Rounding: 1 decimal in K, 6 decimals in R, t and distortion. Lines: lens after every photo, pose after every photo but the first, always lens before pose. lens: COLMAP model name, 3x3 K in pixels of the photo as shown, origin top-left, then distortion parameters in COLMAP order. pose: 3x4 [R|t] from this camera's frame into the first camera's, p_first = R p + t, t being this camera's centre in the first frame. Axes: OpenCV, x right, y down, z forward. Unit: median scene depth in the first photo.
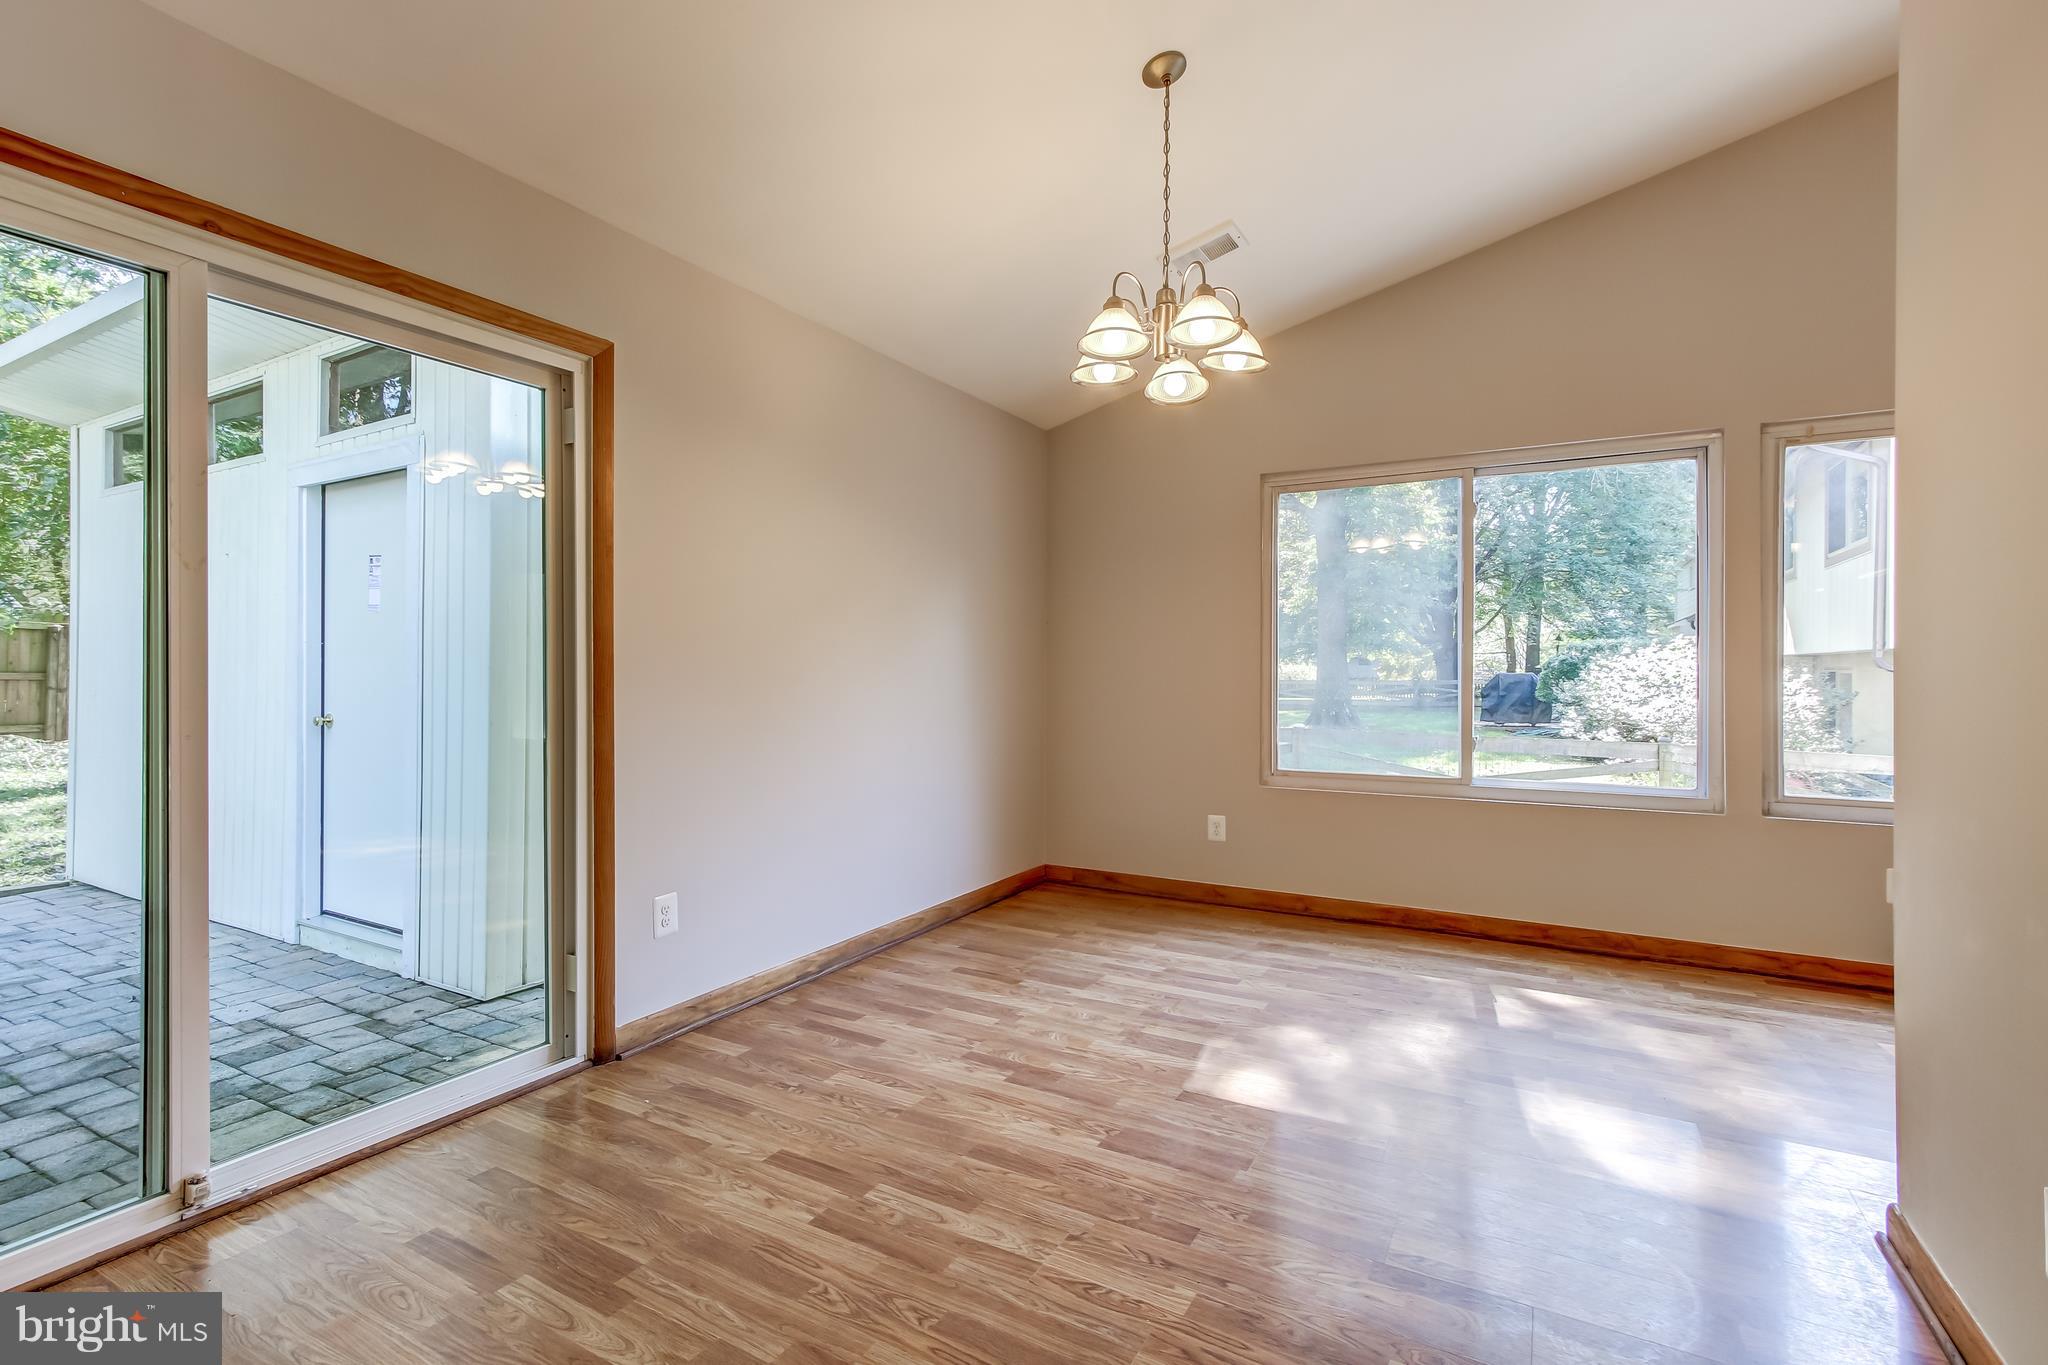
lens RADIAL K [[959.4, 0, 1000.3], [0, 959.4, 673.3], [0, 0, 1]] dist [-0.003792, 0.005360]
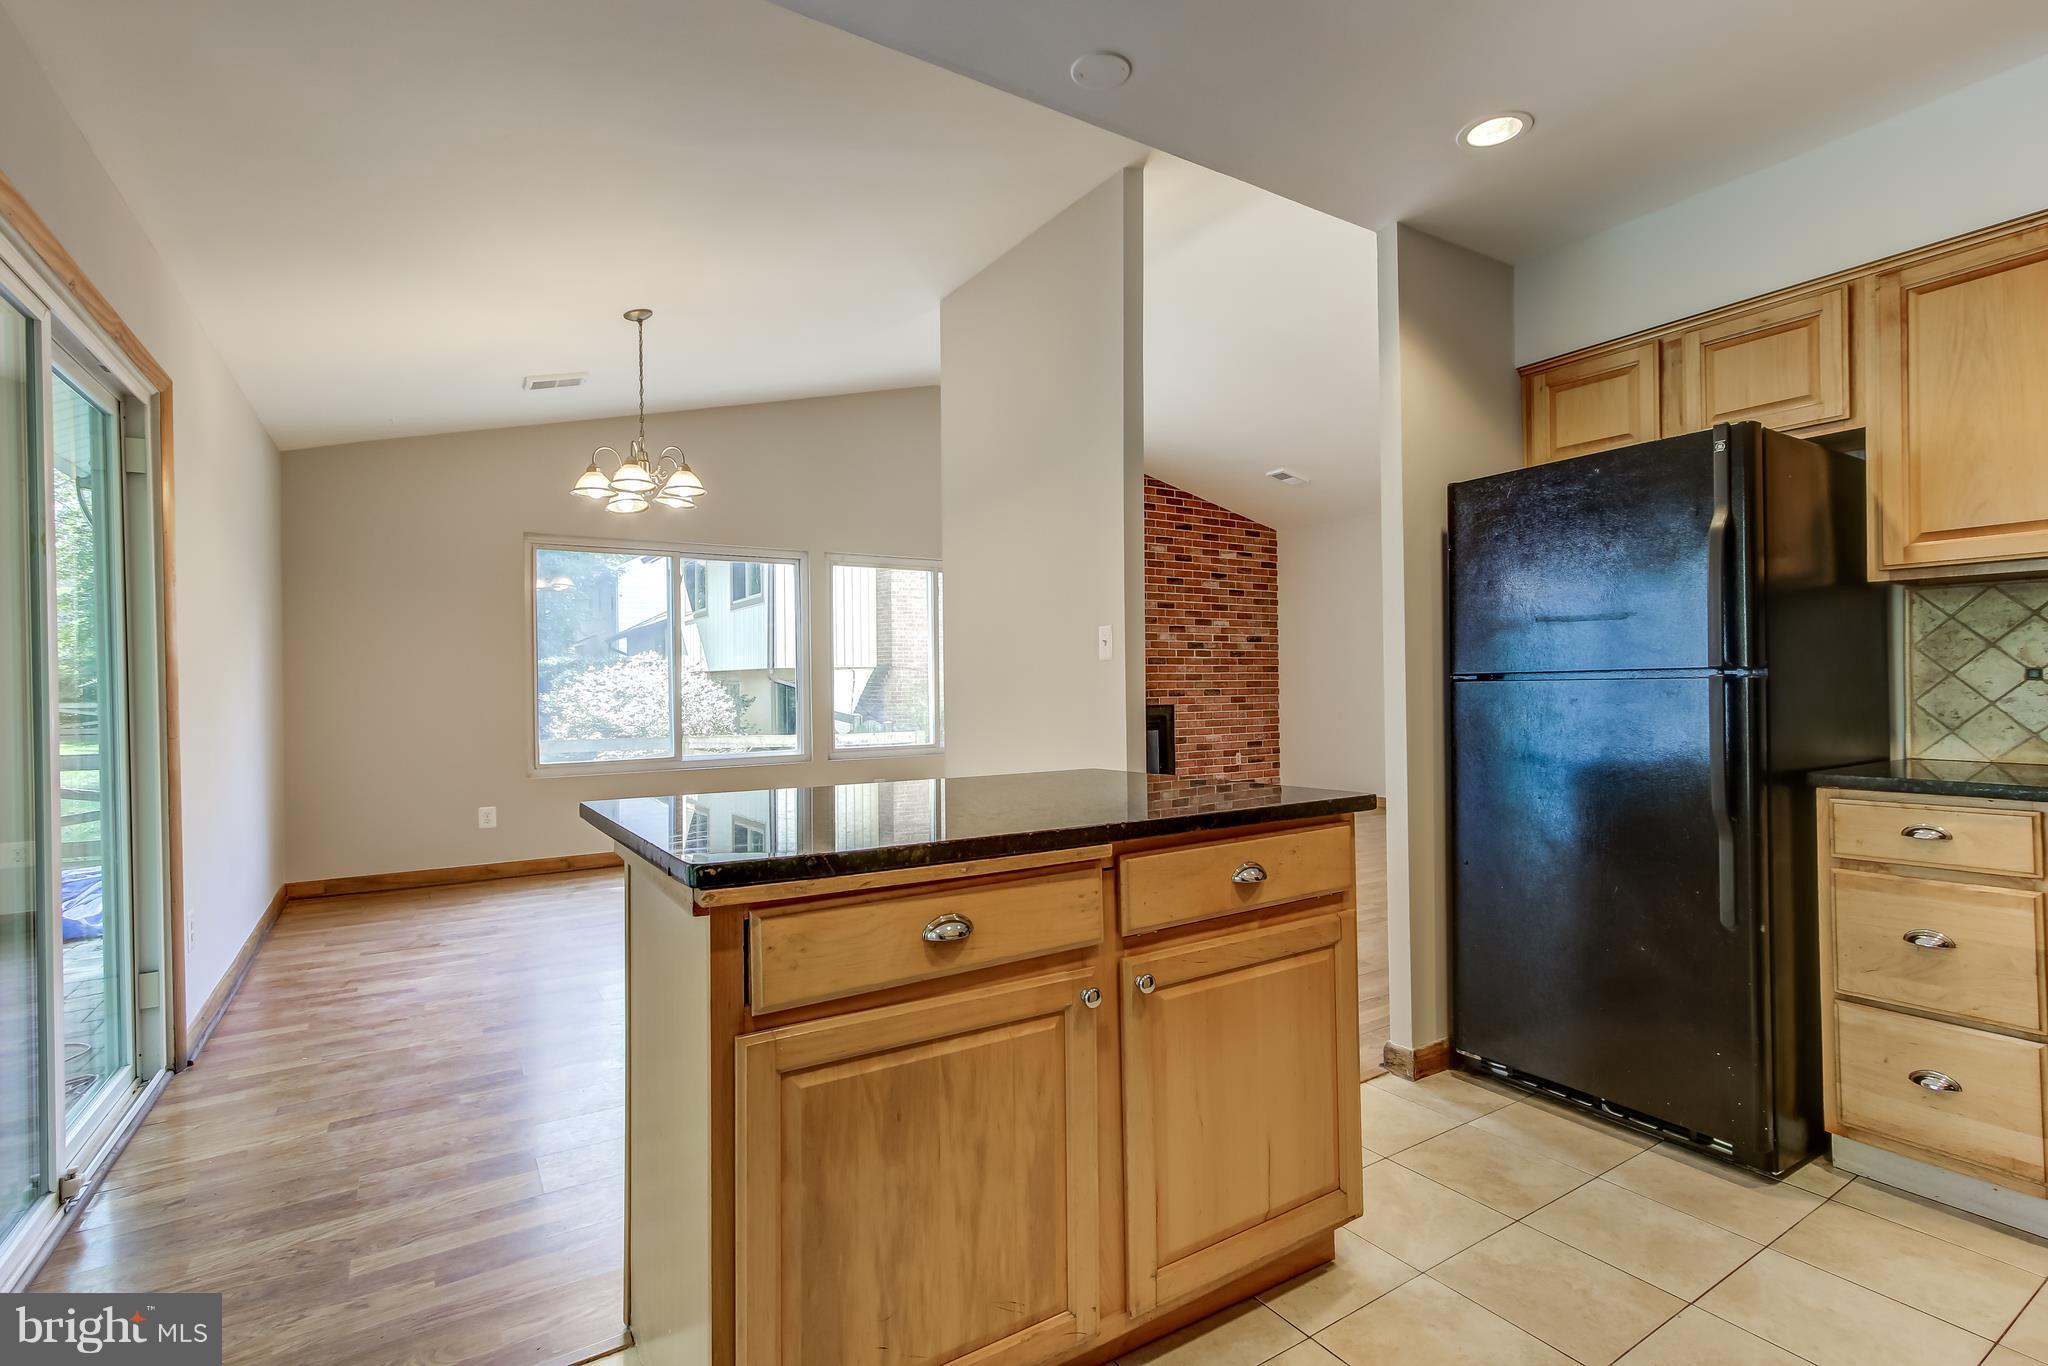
lens RADIAL K [[959.4, 0, 1043.4], [0, 959.4, 675.9], [0, 0, 1]] dist [-0.003792, 0.005360]
pose [[0.459882, -0.007095, 0.887952, -1.035836], [0.019675, 0.999804, -0.002202, -0.003149], [-0.887762, 0.018483, 0.459932, -0.371024]]
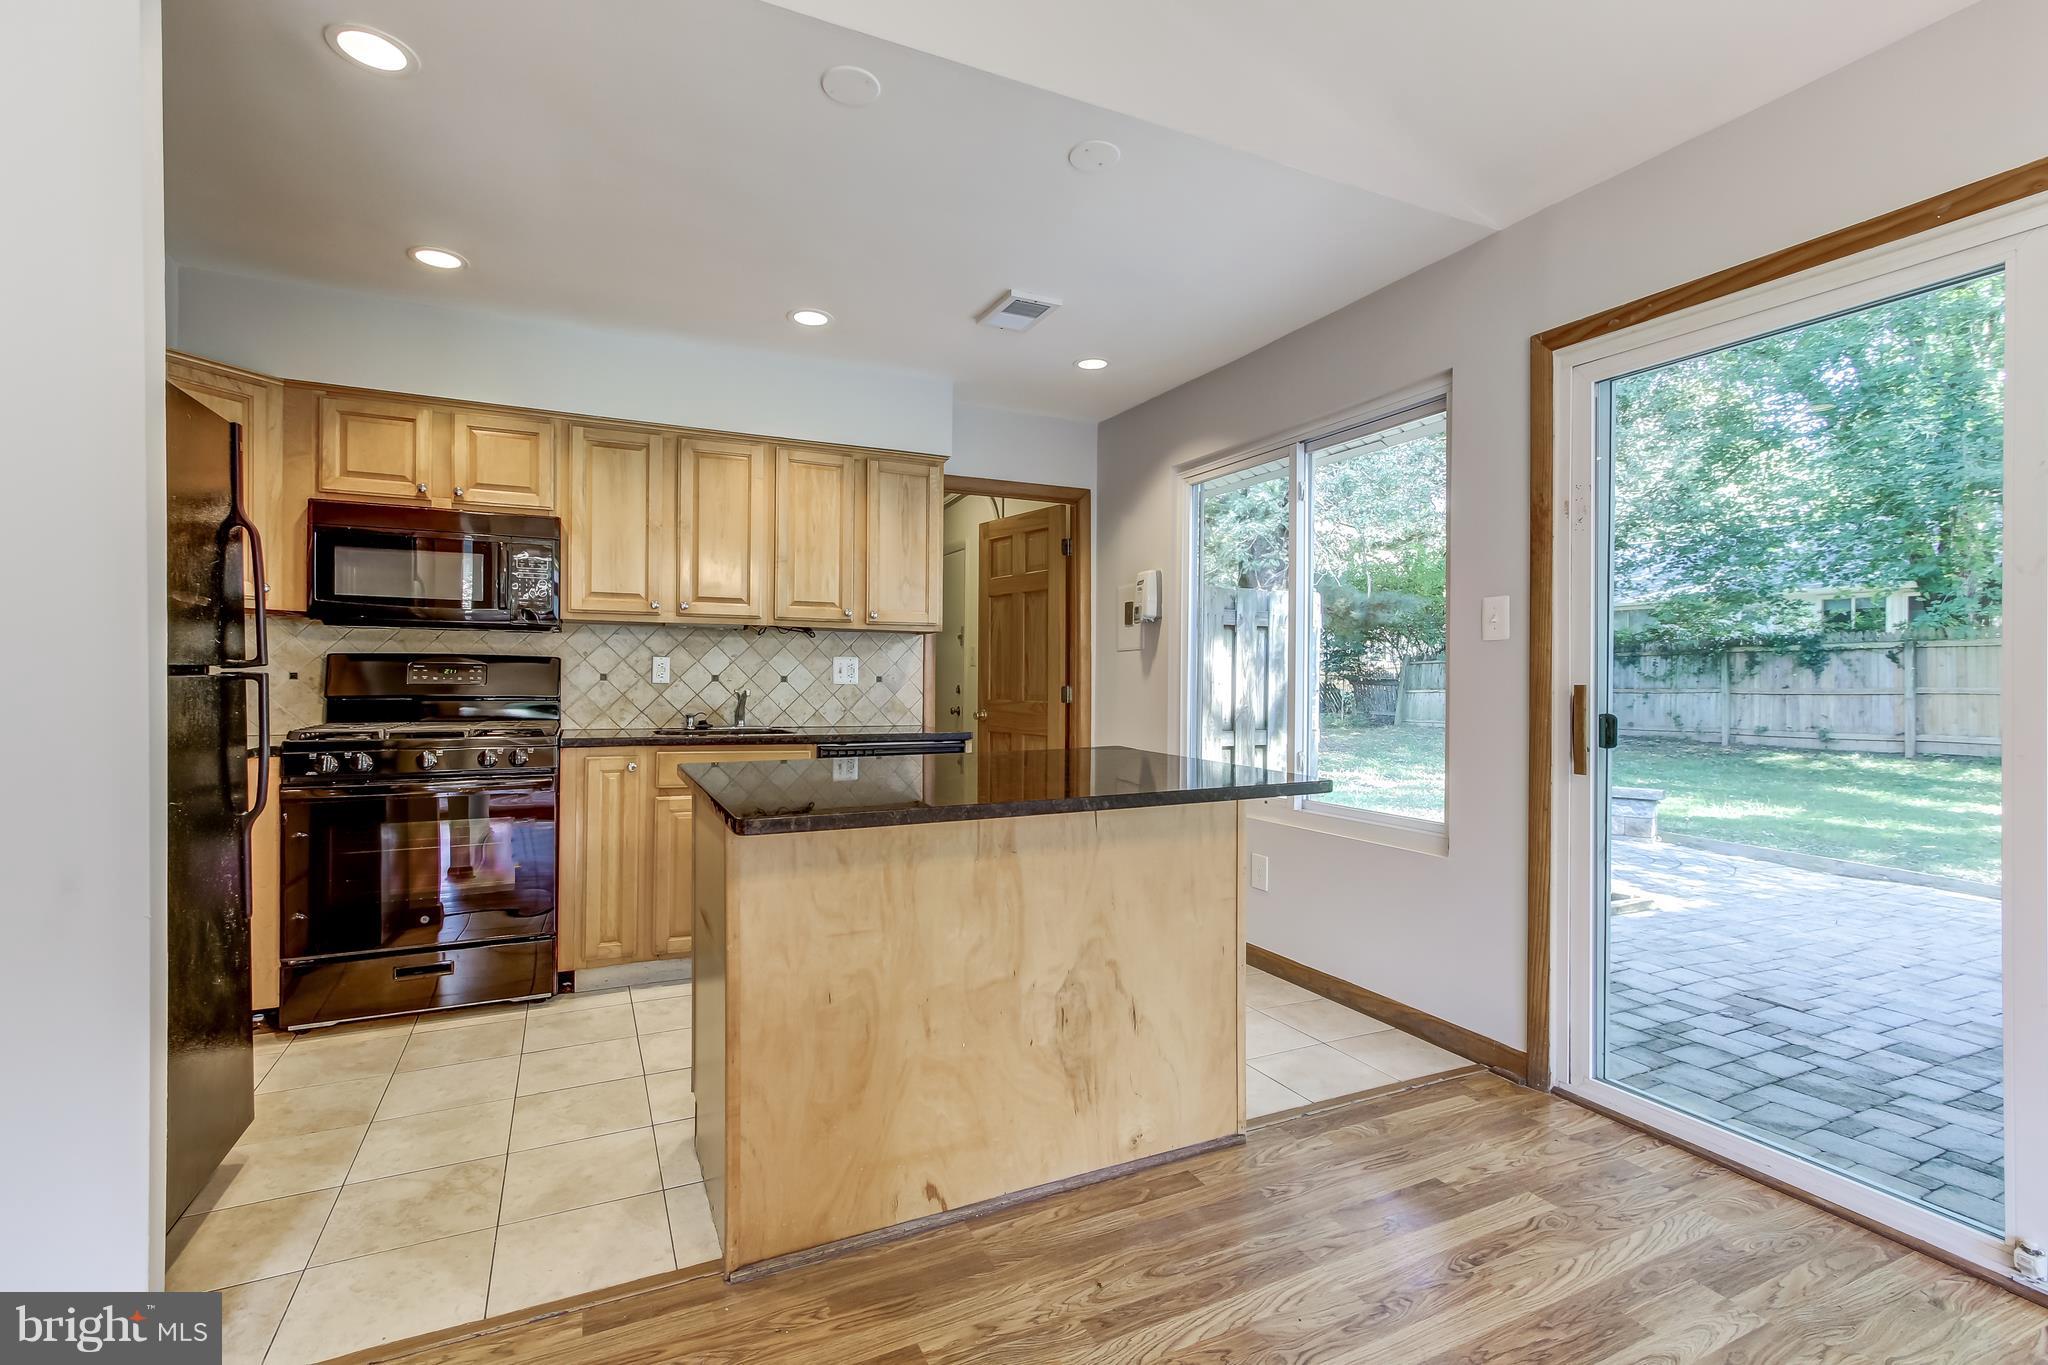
lens RADIAL K [[959.4, 0, 1041.6], [0, 959.4, 683.2], [0, 0, 1]] dist [-0.003792, 0.005360]
pose [[-0.556257, -0.004854, -0.830996, 0.344995], [-0.011481, 0.999932, 0.001844, 0.007137], [0.830931, 0.010566, -0.556275, 0.583797]]
